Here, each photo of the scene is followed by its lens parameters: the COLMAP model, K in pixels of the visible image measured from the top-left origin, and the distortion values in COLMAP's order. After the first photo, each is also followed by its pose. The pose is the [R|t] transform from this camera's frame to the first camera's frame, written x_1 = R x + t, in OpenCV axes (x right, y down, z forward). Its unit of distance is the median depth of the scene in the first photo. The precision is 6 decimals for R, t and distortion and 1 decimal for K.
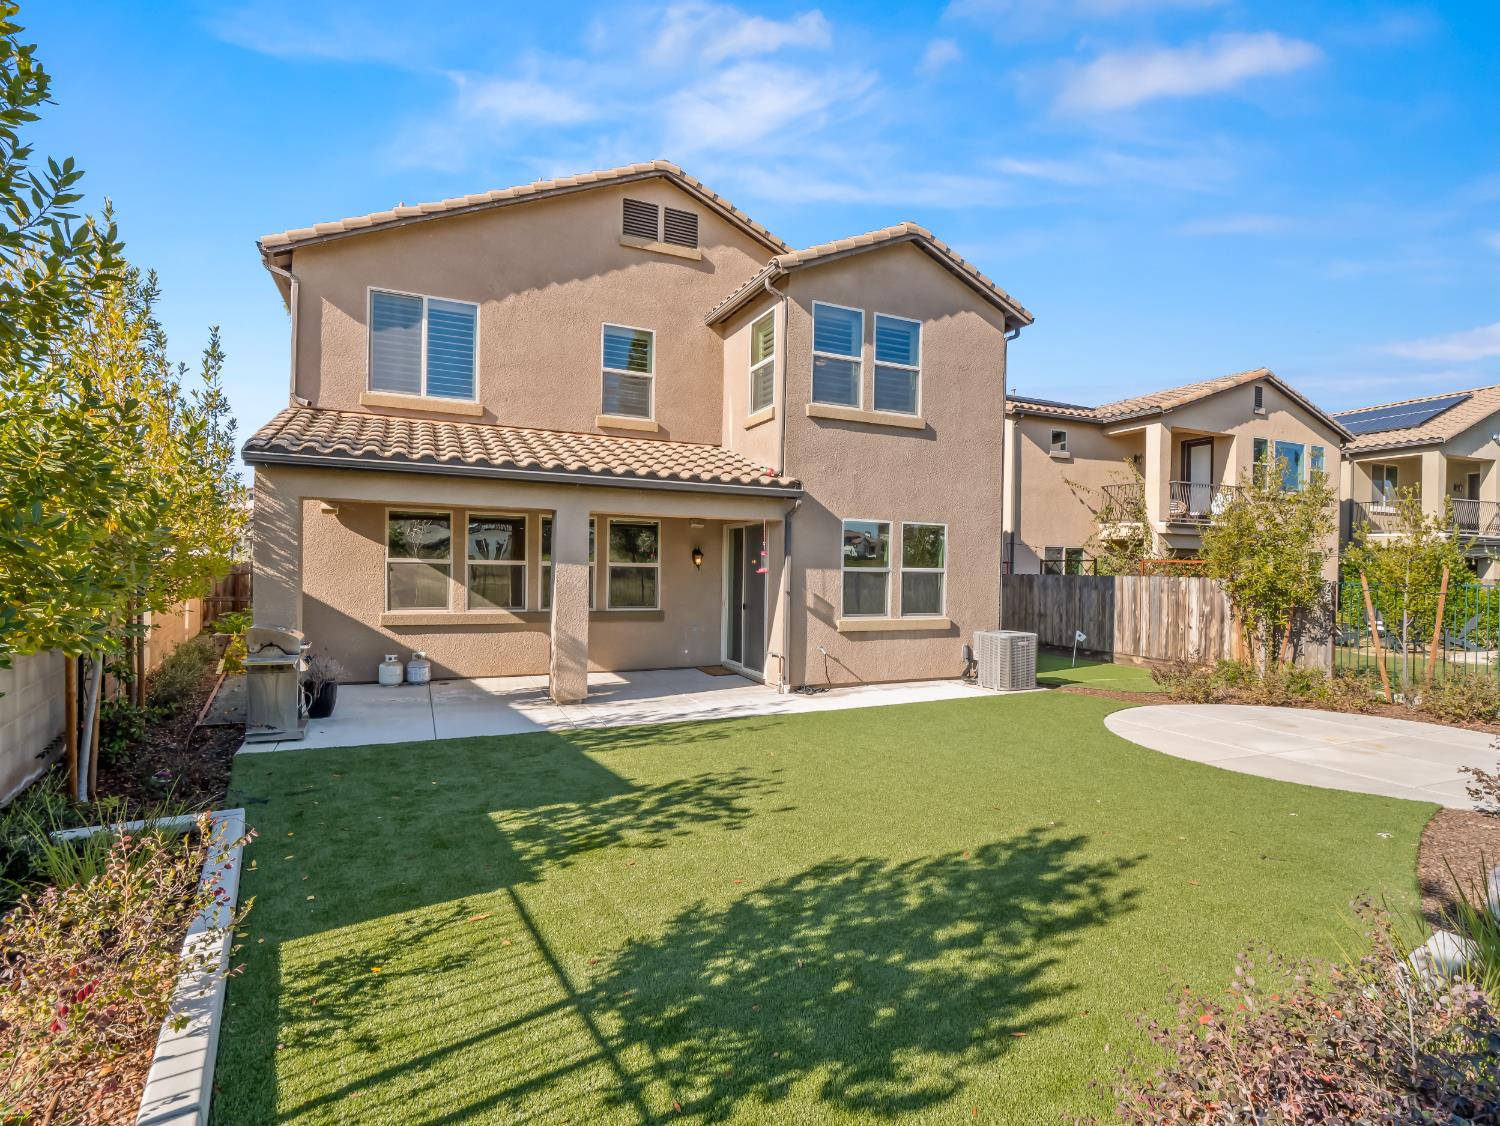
lens RADIAL K [[759.1, 0, 750.0], [0, 759.1, 563.0], [0, 0, 1]] dist [-0.000470, -0.009997]
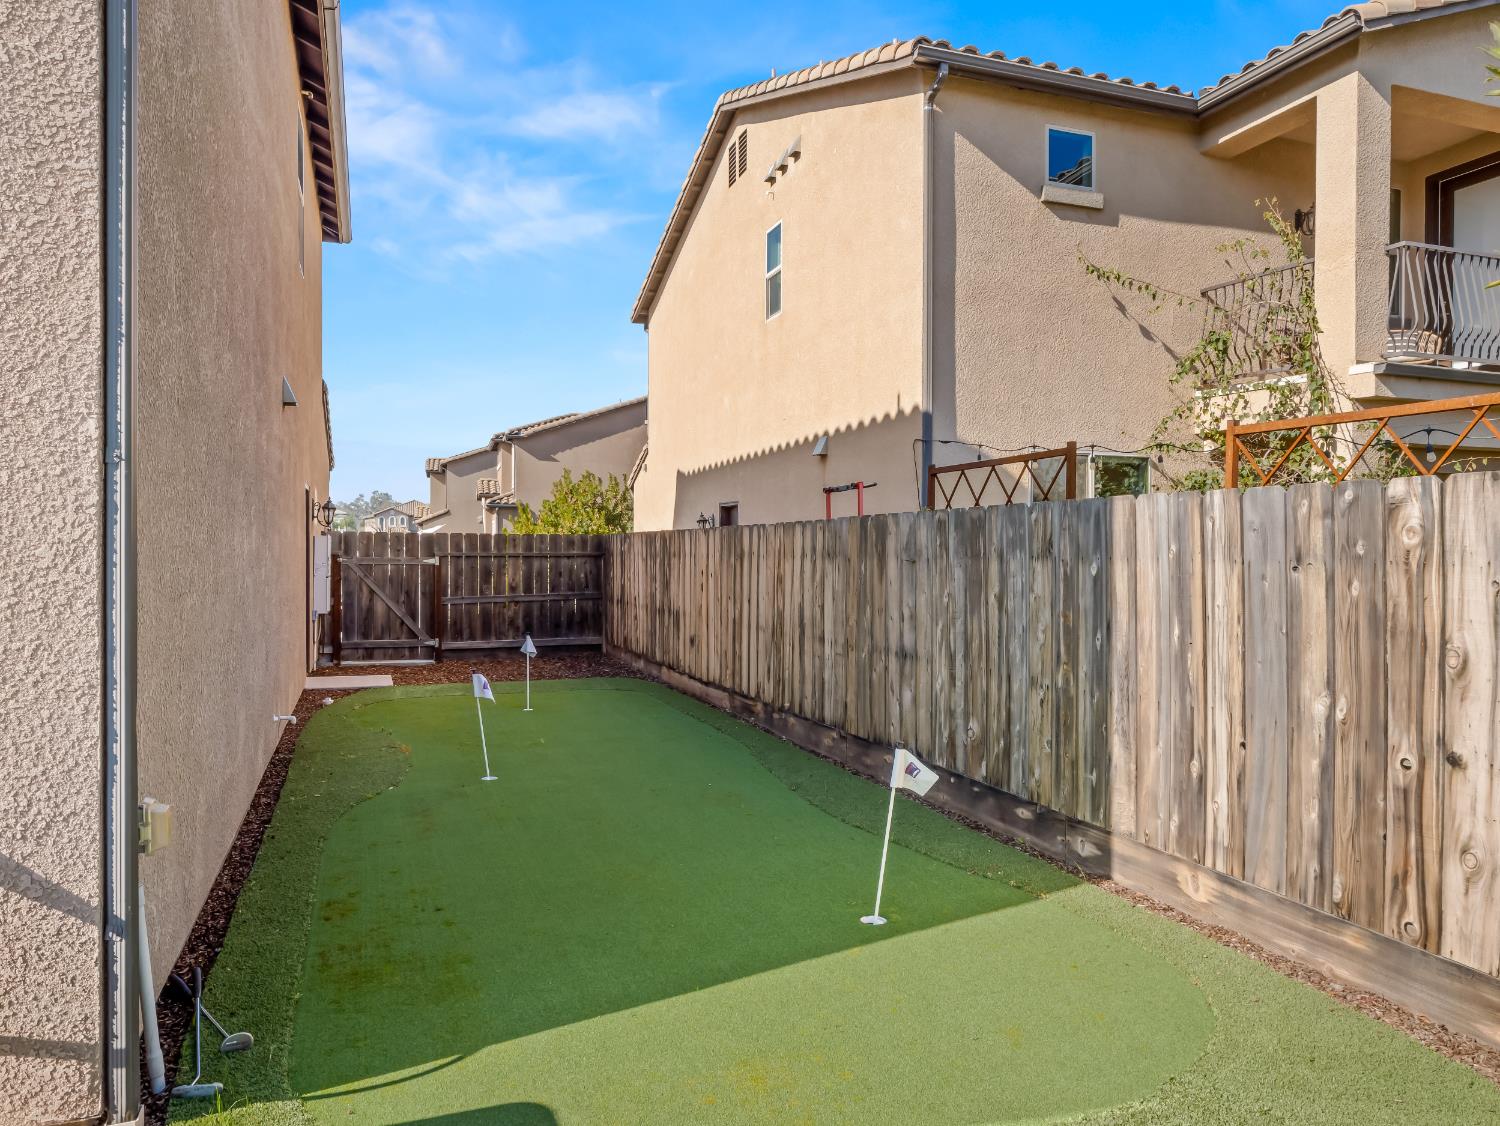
lens RADIAL K [[1033.9, 0, 747.6], [0, 1033.9, 558.2], [0, 0, 1]] dist [-0.000534, -0.001825]
pose [[0.997219, -0.013820, -0.073235, 0.363254], [0.014706, 0.999825, 0.011571, 0.027710], [0.073062, -0.012616, 0.997248, 0.624929]]
